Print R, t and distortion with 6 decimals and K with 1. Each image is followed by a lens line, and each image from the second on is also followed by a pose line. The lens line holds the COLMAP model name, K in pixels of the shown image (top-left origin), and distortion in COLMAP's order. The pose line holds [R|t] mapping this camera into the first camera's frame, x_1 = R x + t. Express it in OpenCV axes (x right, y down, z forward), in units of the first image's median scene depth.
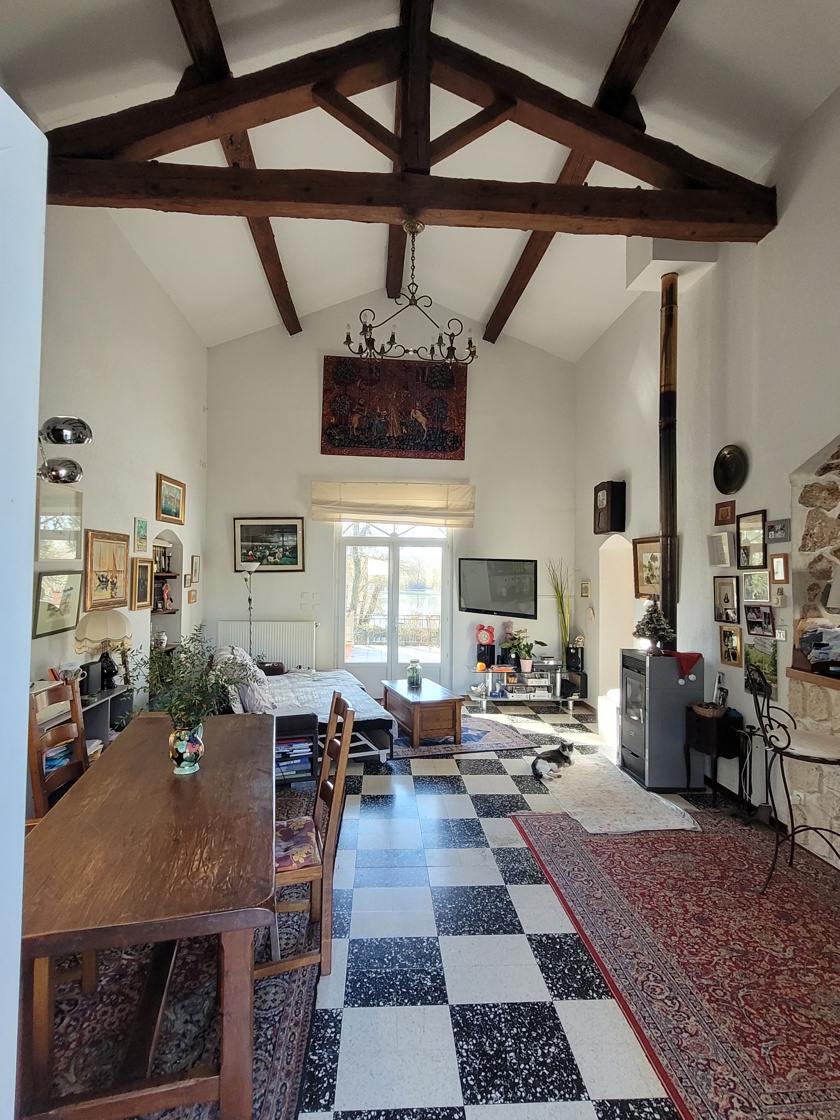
lens RADIAL K [[570.3, 0, 420.0], [0, 570.3, 560.0], [0, 0, 1]] dist [0.003318, -0.000497]
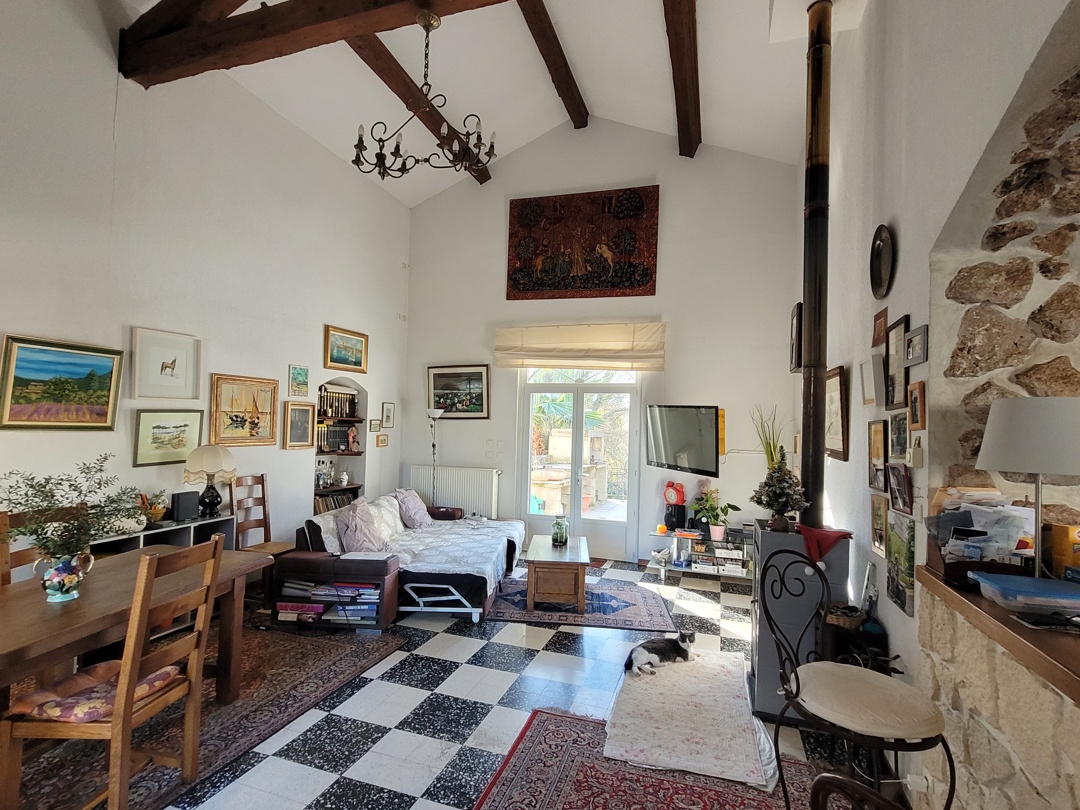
lens RADIAL K [[550.0, 0, 543.5], [0, 550.0, 413.8], [0, 0, 1]] dist [0.003318, -0.000497]
pose [[0.923196, 0.004476, -0.384303, 0.263609], [-0.007009, 0.999962, -0.005192, 0.016175], [0.384266, 0.007487, 0.923192, 0.155052]]
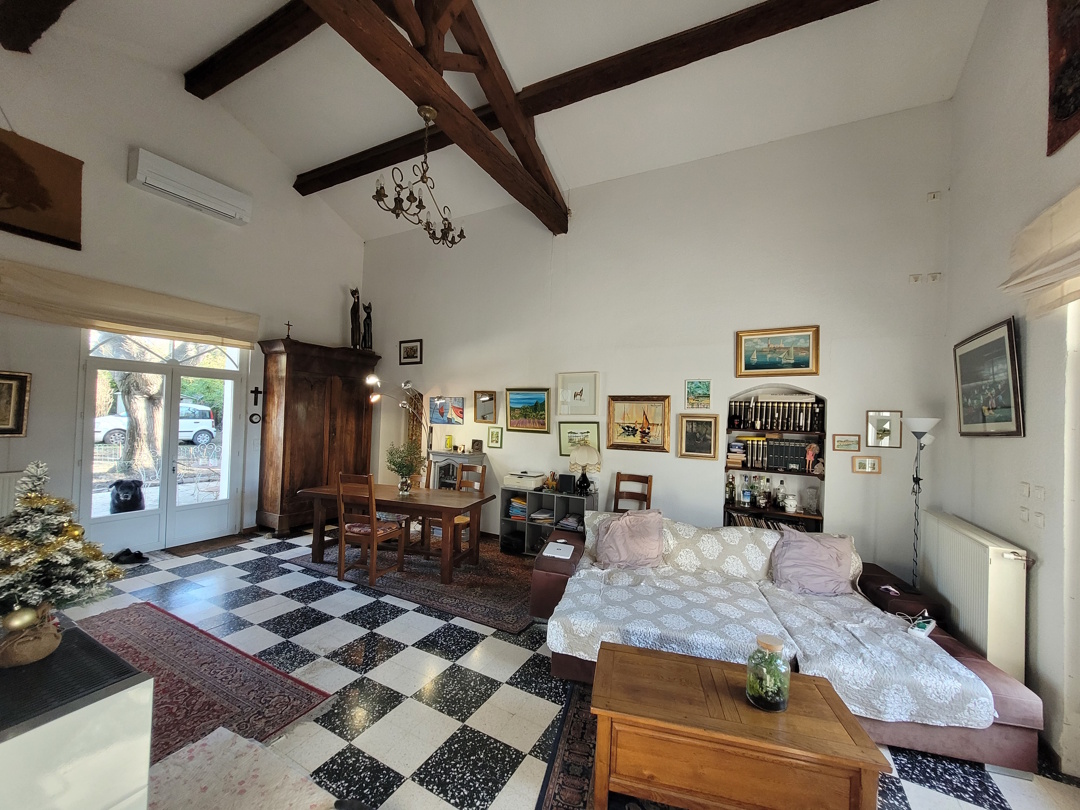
lens RADIAL K [[418.5, 0, 530.8], [0, 418.5, 412.1], [0, 0, 1]] dist [0.000820, 0.000013]
pose [[-0.552795, -0.041079, -0.832304, 0.298402], [-0.020756, 0.999153, -0.035529, 0.022234], [0.833059, -0.002365, -0.553179, 0.892082]]
